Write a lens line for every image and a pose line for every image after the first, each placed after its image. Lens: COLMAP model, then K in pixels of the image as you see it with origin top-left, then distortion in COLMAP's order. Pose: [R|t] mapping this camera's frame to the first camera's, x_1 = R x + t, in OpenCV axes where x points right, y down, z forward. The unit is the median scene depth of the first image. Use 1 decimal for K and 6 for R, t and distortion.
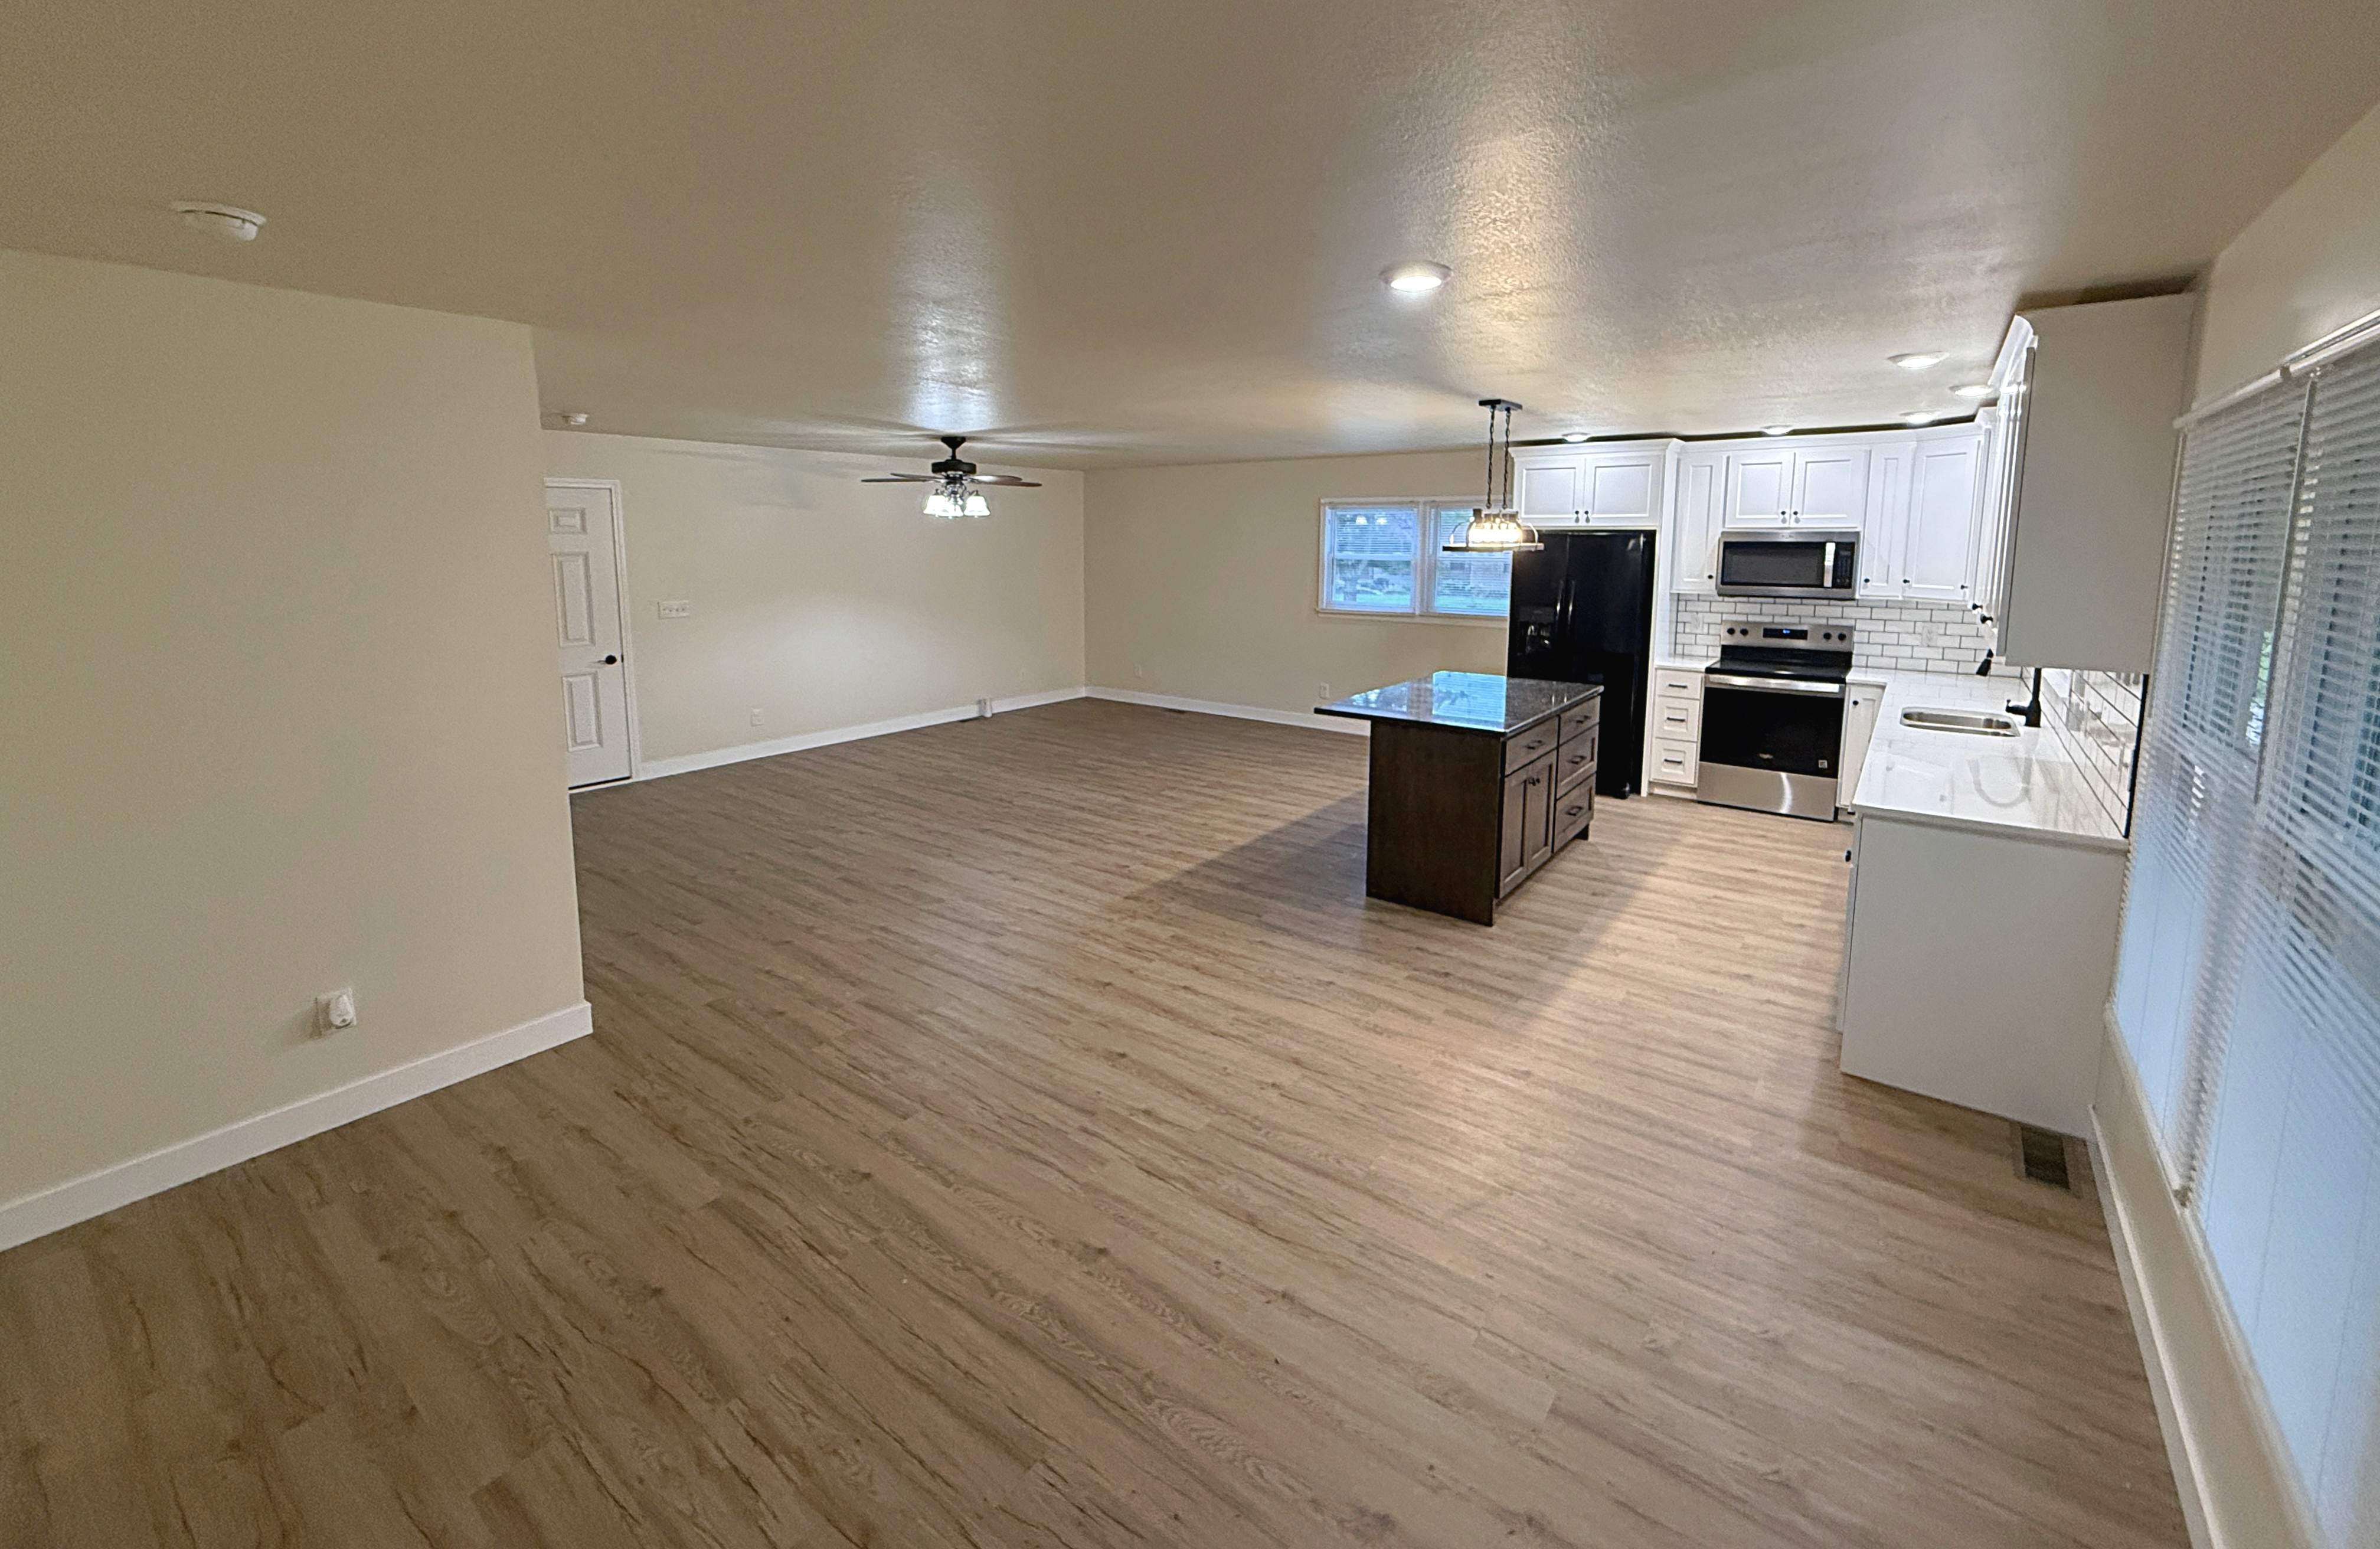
lens RADIAL K [[970.9, 0, 1178.2], [0, 970.9, 657.5], [0, 0, 1]] dist [-0.003020, -0.000197]
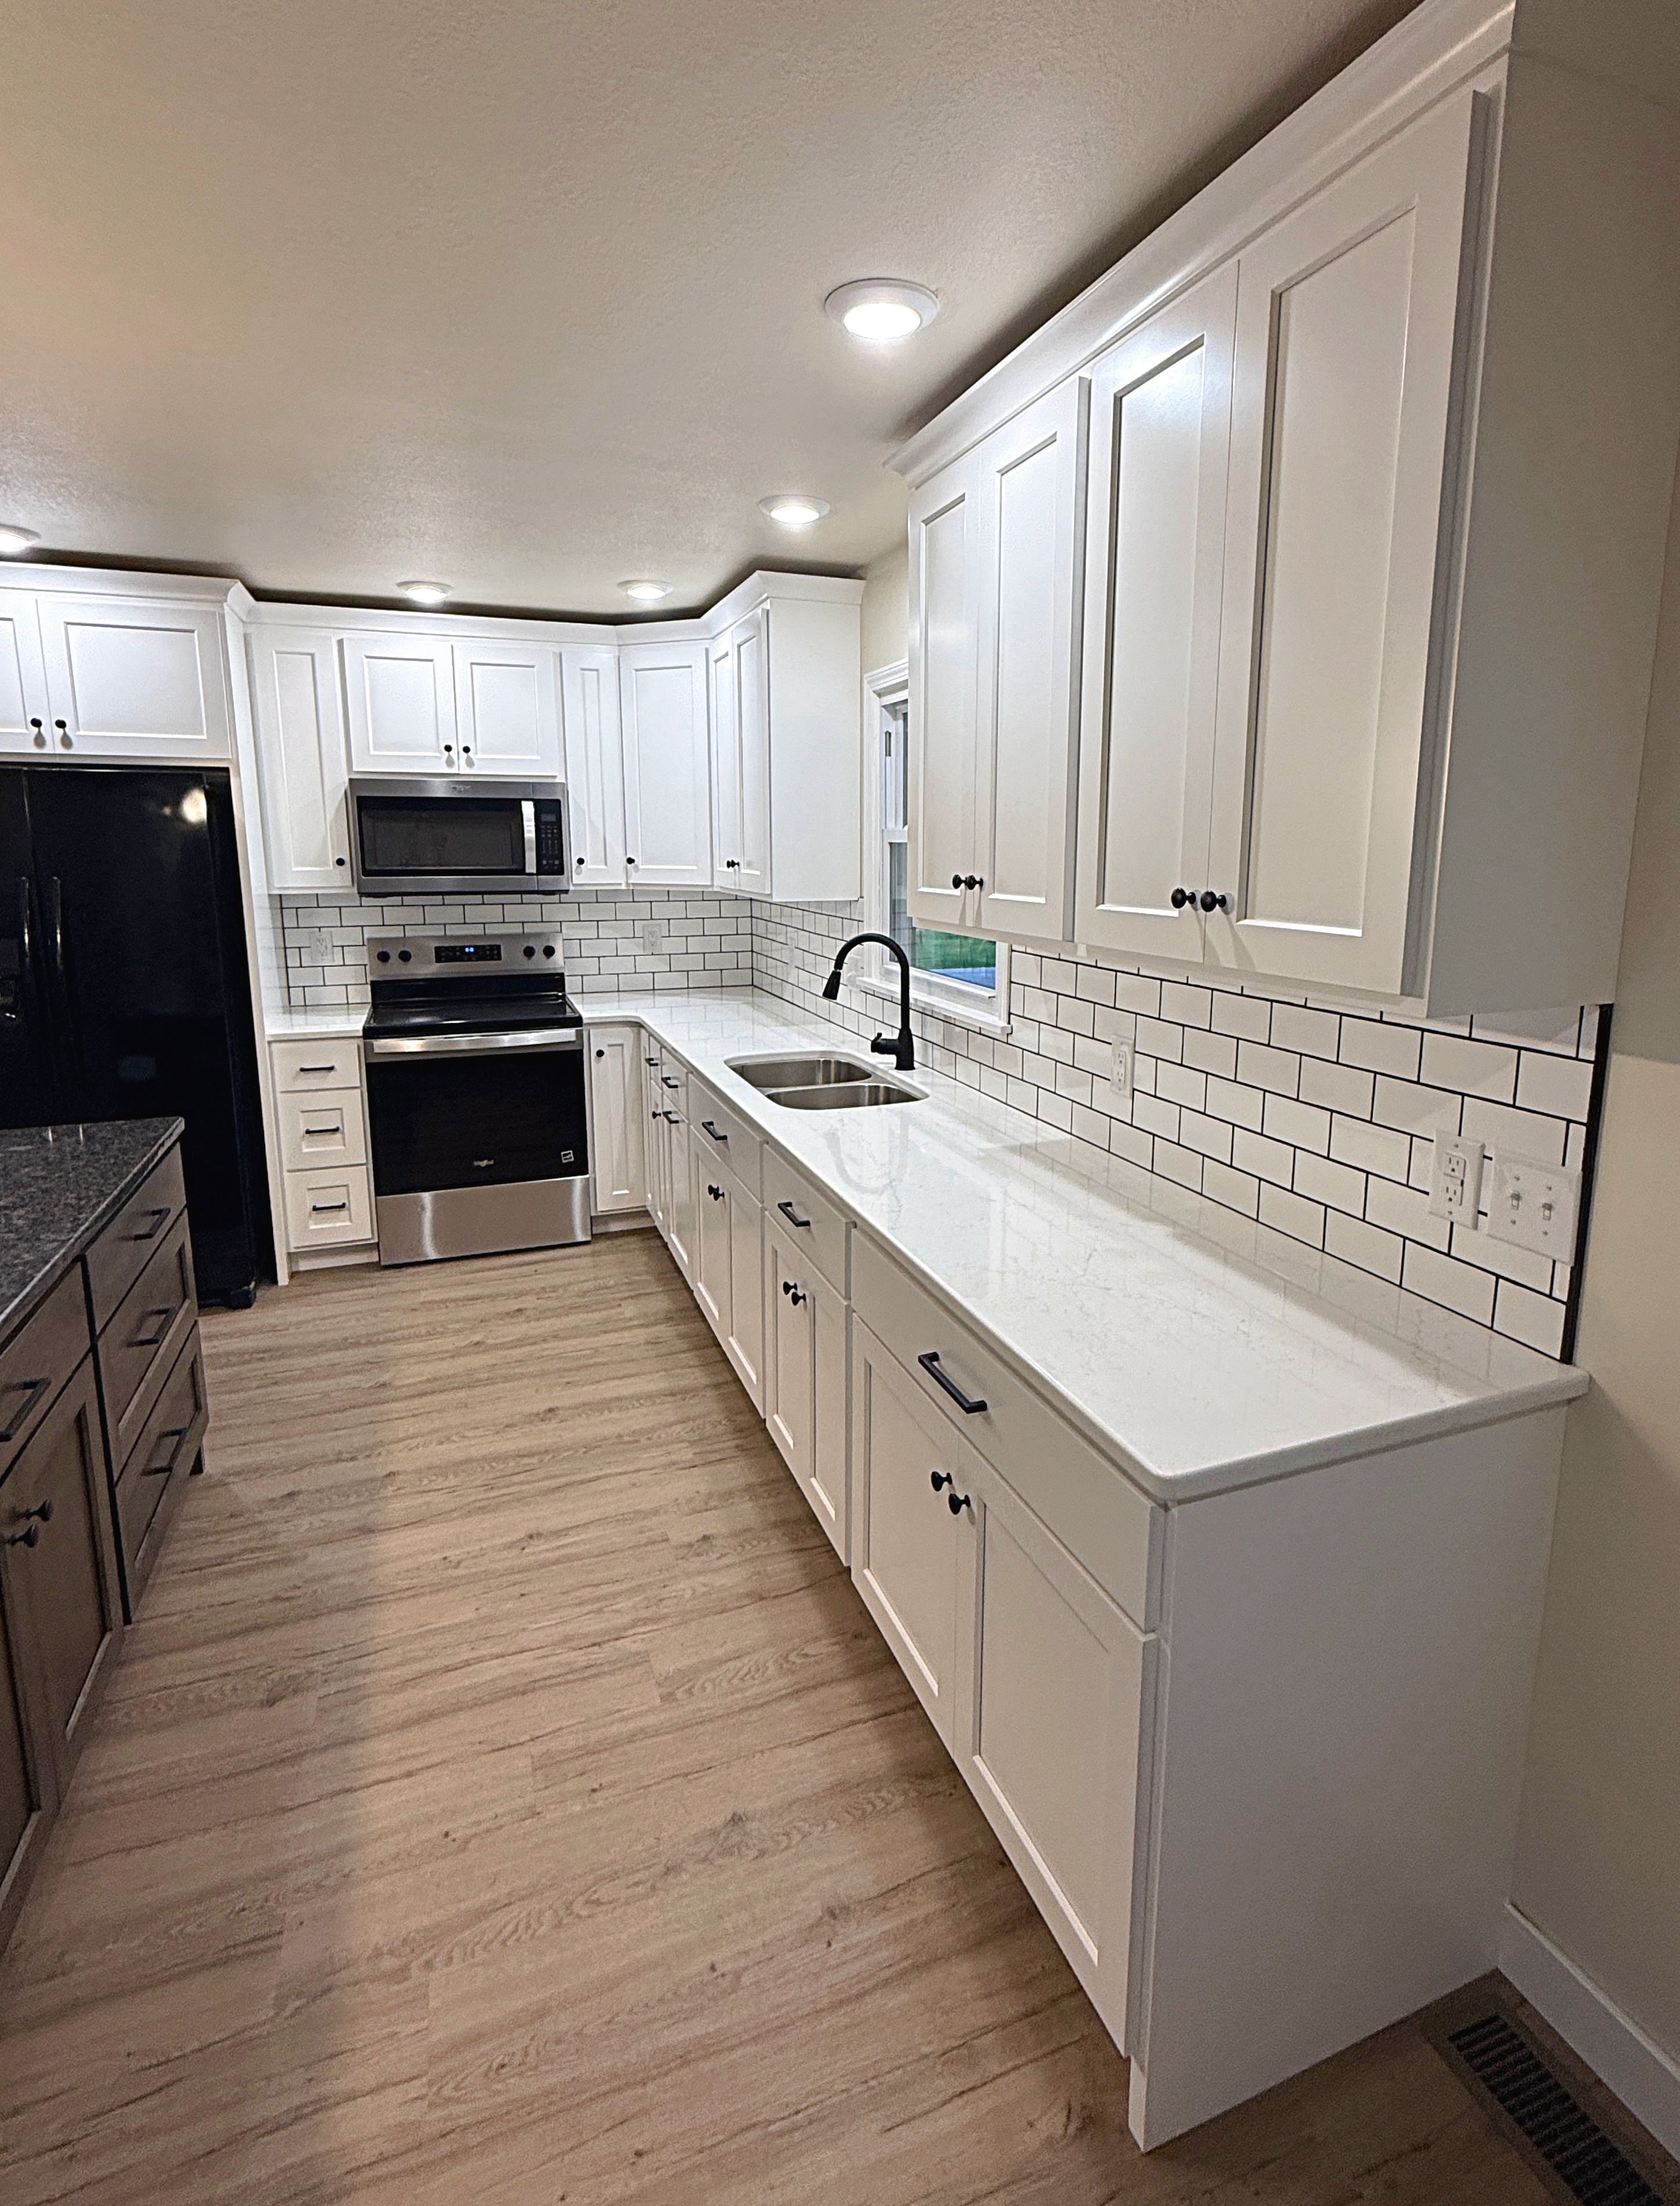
lens RADIAL K [[1091.7, 0, 876.7], [0, 1091.7, 1025.3], [0, 0, 1]] dist [0.000146, 0.000666]
pose [[0.514432, -0.142674, 0.845579, 0.184181], [0.103872, 0.989169, 0.103708, -0.026380], [-0.851217, 0.034481, 0.523680, 0.458805]]
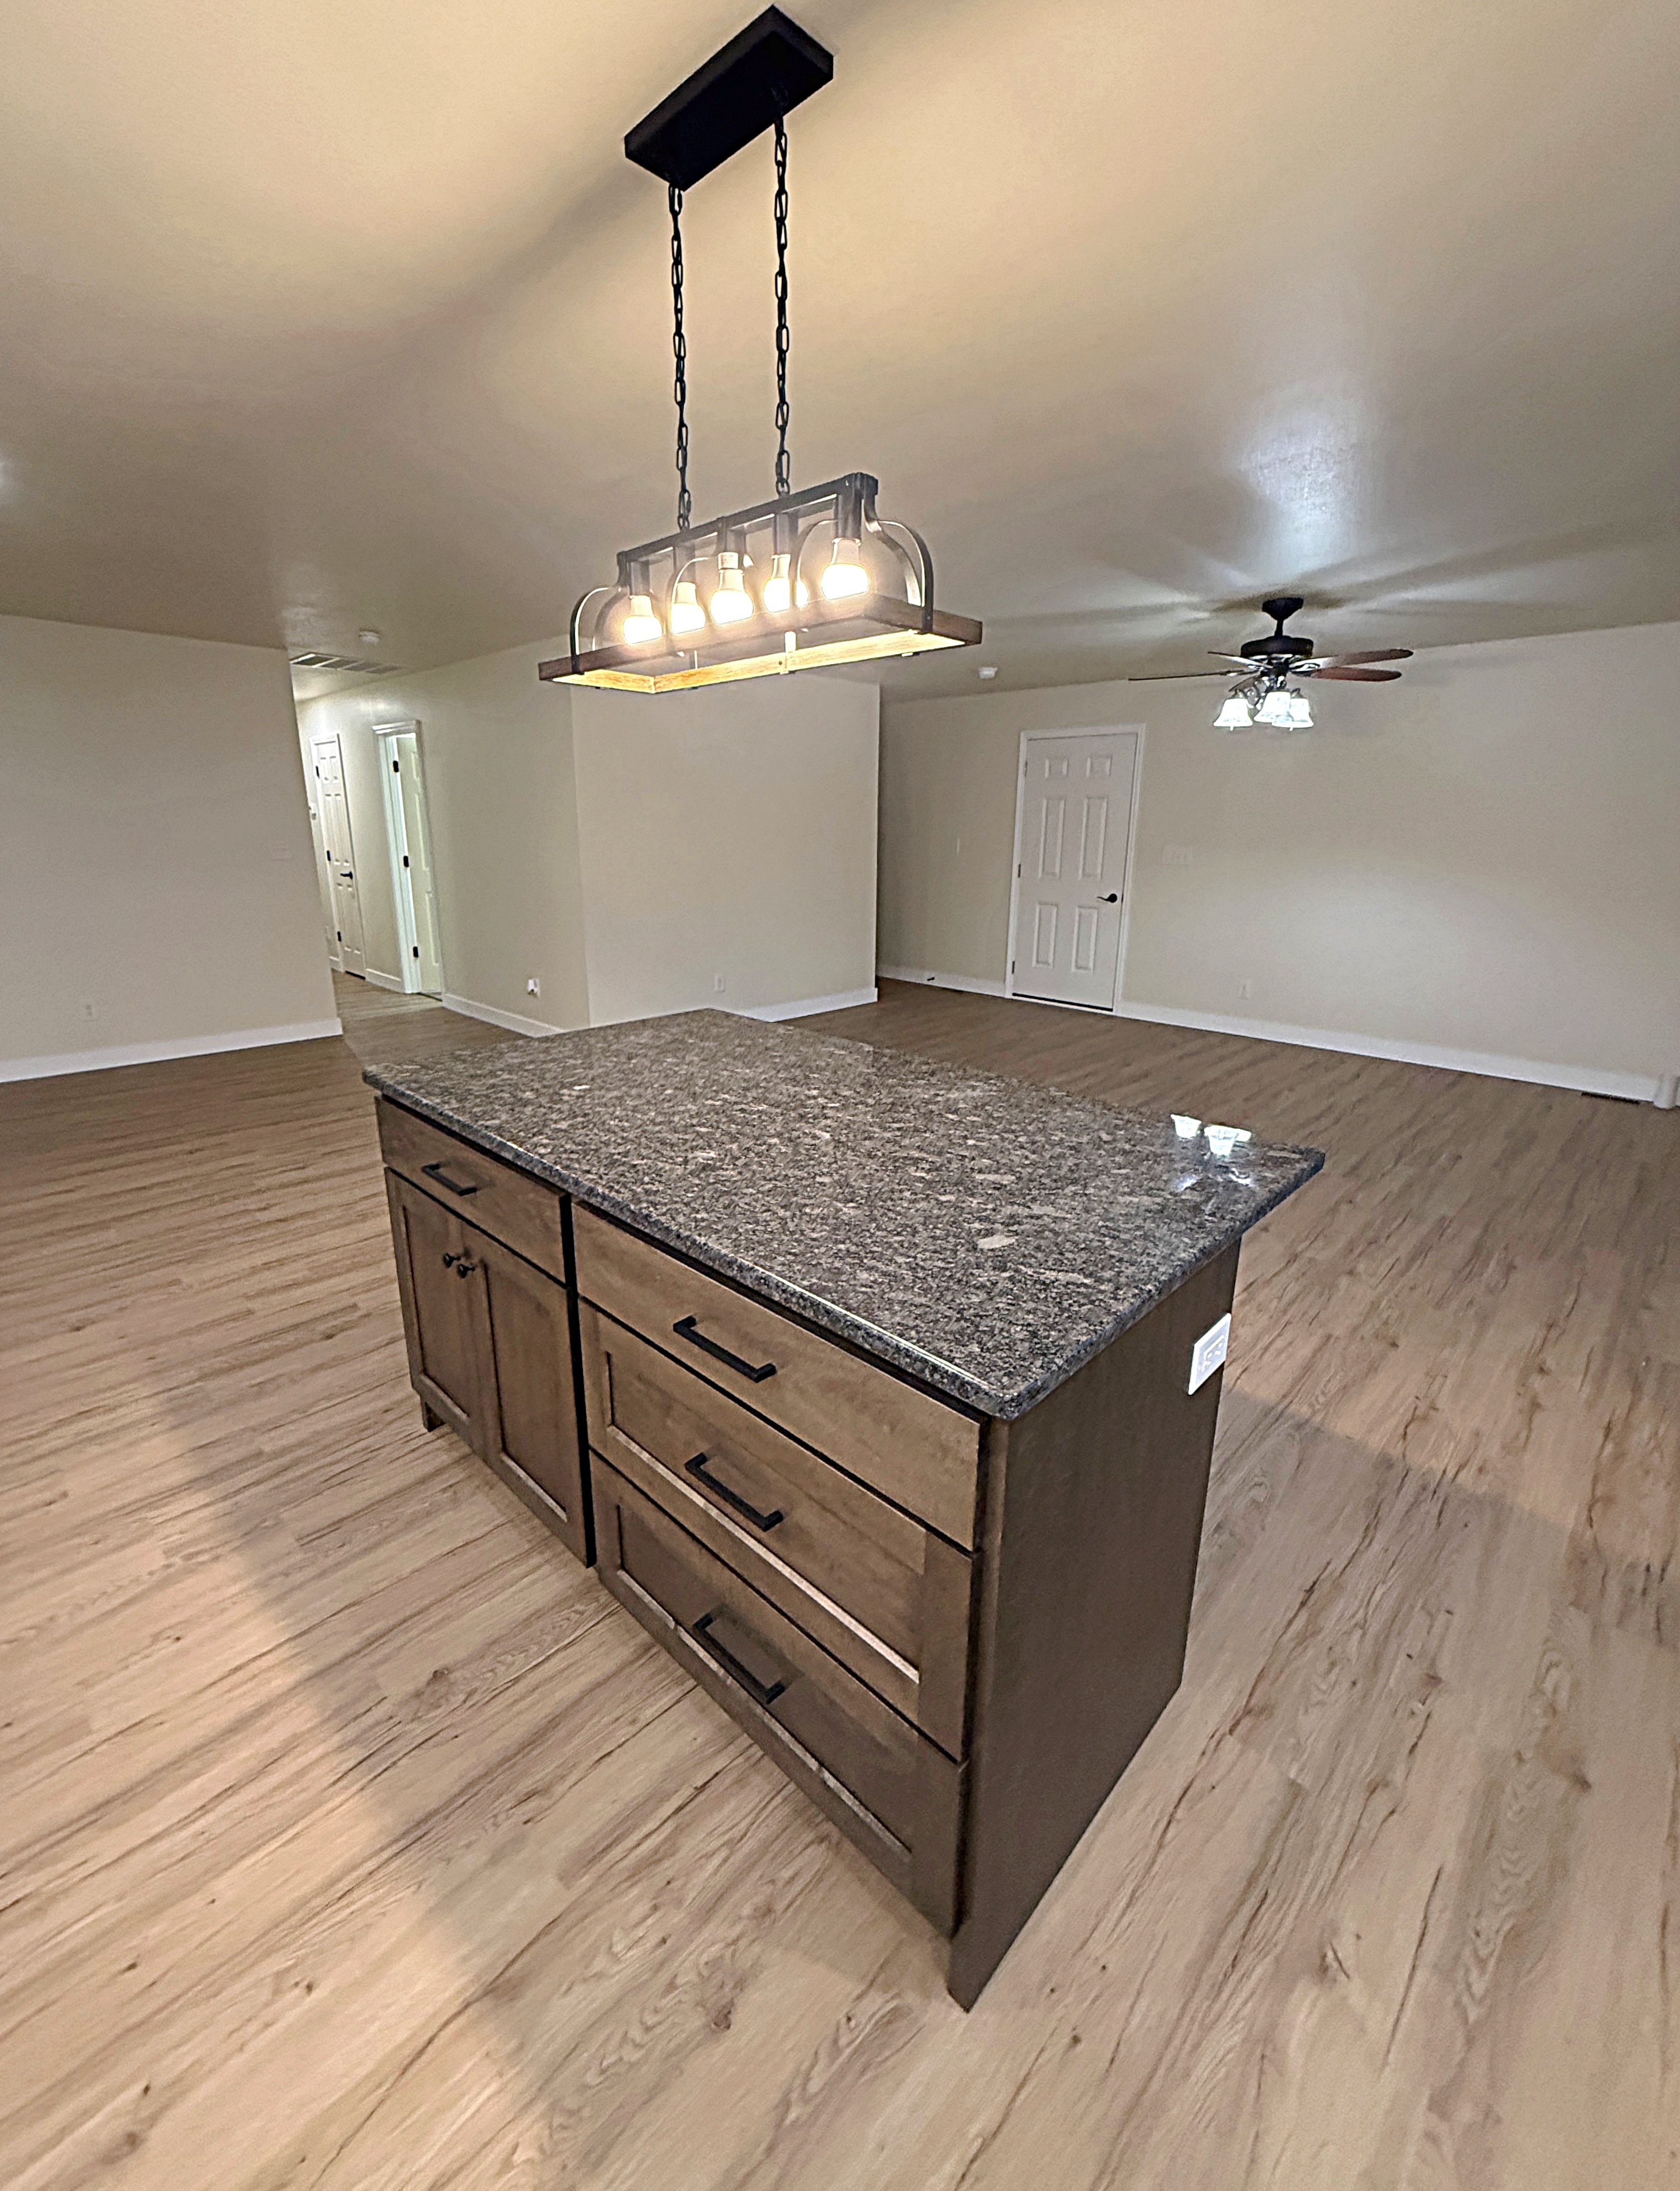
lens RADIAL K [[906.8, 0, 839.3], [0, 906.8, 1065.4], [0, 0, 1]] dist [0.000073, -0.000004]
pose [[-0.113375, 0.255547, -0.960126, 0.539075], [-0.133041, 0.953749, 0.269560, -0.059609], [0.984605, 0.158297, -0.074133, 0.909262]]
